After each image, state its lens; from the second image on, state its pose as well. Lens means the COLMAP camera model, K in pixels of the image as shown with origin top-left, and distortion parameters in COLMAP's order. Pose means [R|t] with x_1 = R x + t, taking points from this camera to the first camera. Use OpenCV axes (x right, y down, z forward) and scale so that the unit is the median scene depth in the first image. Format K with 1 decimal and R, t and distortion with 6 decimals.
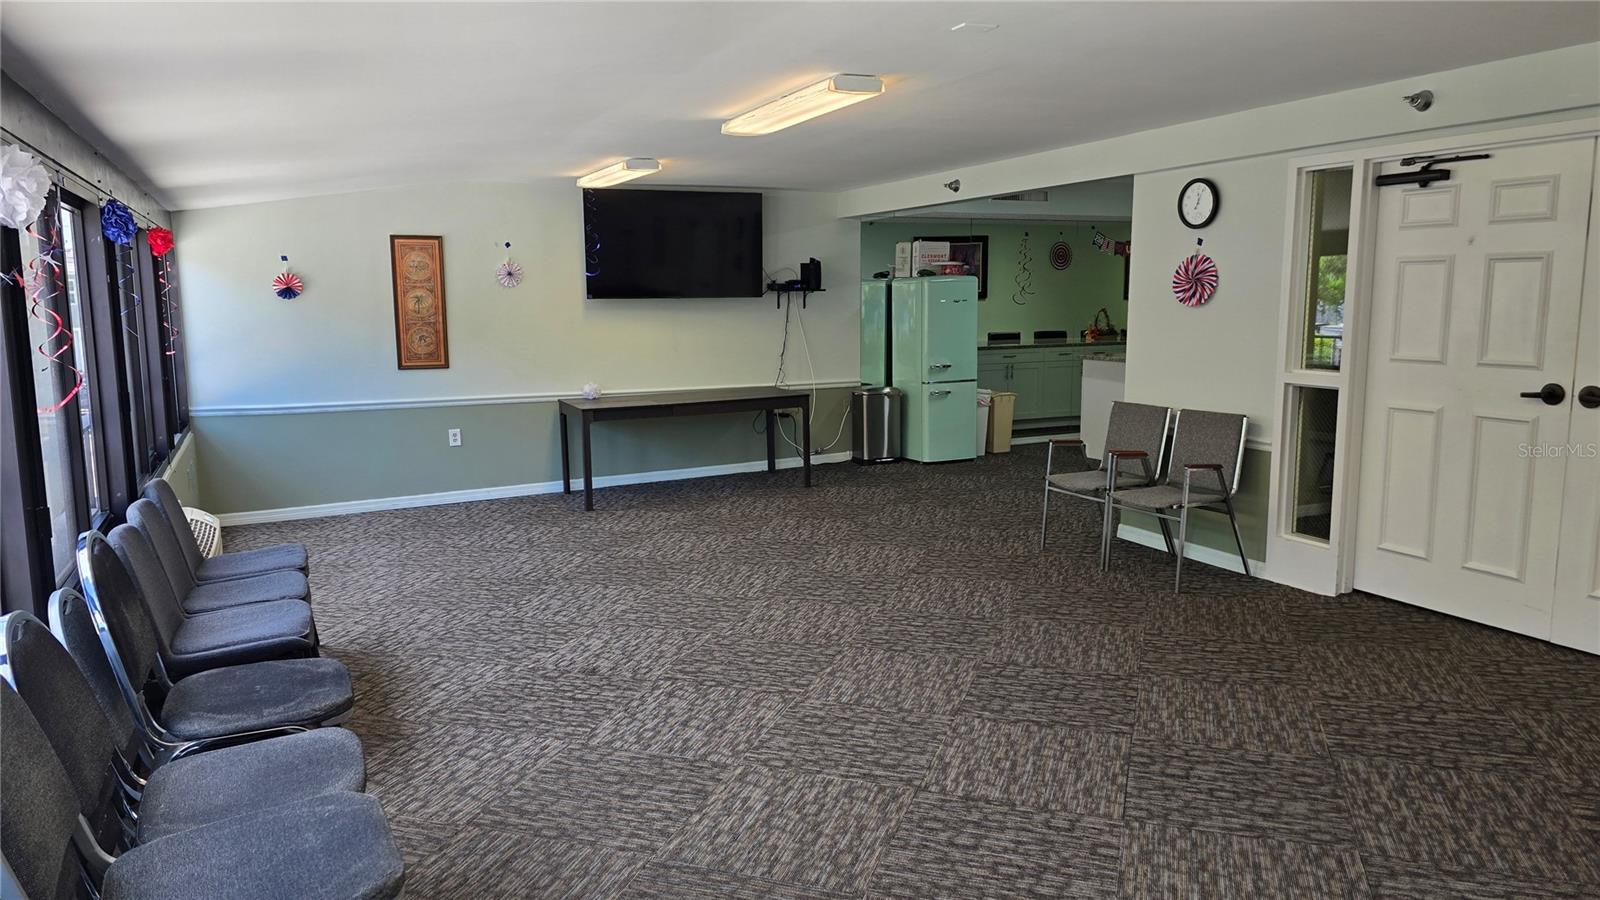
lens RADIAL K [[1121.6, 0, 800.2], [0, 1121.6, 450.8], [0, 0, 1]] dist [0.005087, -0.017521]
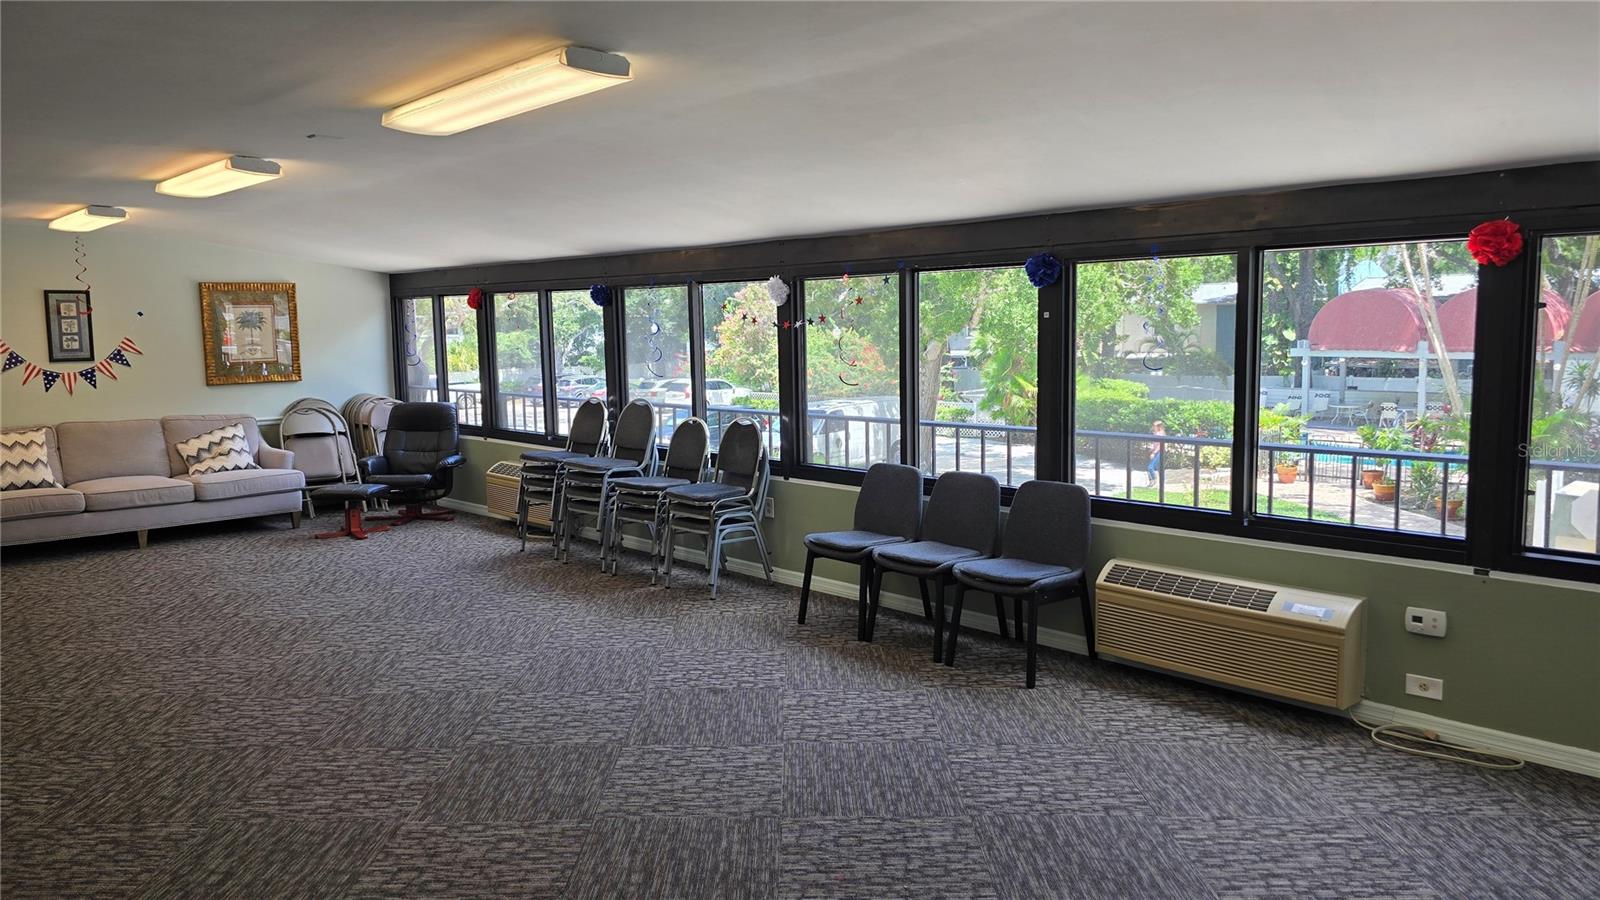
lens RADIAL K [[1121.6, 0, 802.7], [0, 1121.6, 449.0], [0, 0, 1]] dist [0.005087, -0.017521]
pose [[-0.947035, 0.058721, -0.315716, 0.054913], [-0.022076, 0.968909, 0.246430, -0.291037], [0.320371, 0.240348, -0.916294, 1.994713]]
